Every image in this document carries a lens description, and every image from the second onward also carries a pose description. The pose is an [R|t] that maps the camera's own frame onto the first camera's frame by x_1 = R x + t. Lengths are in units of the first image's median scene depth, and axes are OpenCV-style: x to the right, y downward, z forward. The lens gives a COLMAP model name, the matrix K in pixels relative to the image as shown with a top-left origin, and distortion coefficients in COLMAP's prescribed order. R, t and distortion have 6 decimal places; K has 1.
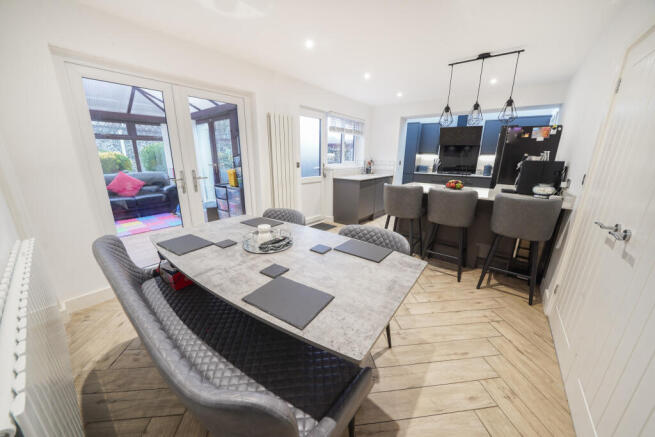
lens RADIAL K [[229.0, 0, 326.6], [0, 229.0, 219.1], [0, 0, 1]] dist [-0.019904, 0.000168]
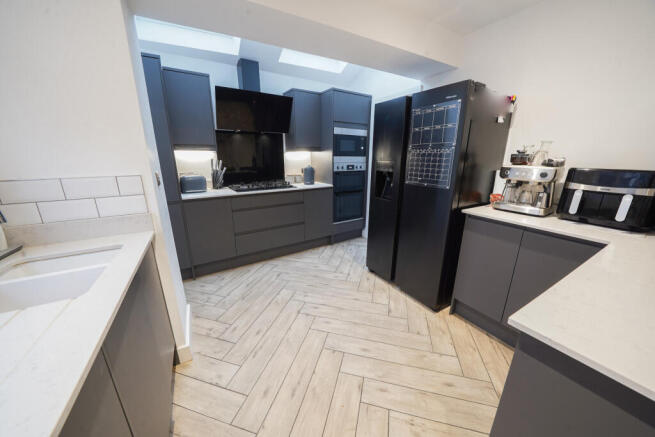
lens RADIAL K [[229.0, 0, 326.6], [0, 229.0, 219.1], [0, 0, 1]] dist [-0.019904, 0.000168]
pose [[0.382674, -0.260640, 0.886356, 0.133820], [0.256453, 0.951646, 0.169118, -0.172319], [-0.887577, 0.162592, 0.431012, 0.627801]]
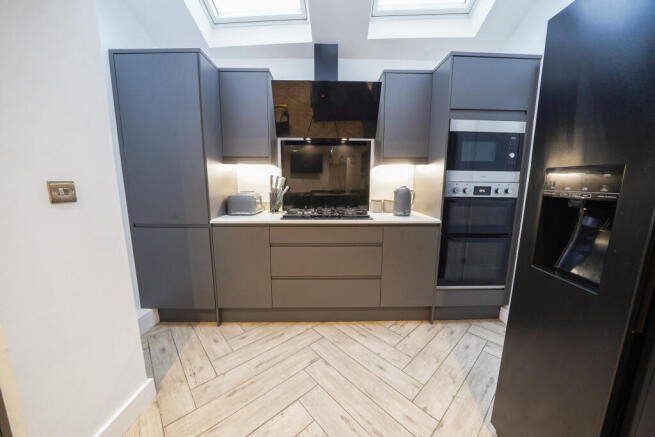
lens RADIAL K [[229.0, 0, 326.6], [0, 229.0, 219.1], [0, 0, 1]] dist [-0.019904, 0.000168]
pose [[0.816474, -0.106580, 0.567460, 0.335909], [0.166692, 0.984477, -0.054936, -0.164417], [-0.552797, 0.139445, 0.821566, 0.667704]]
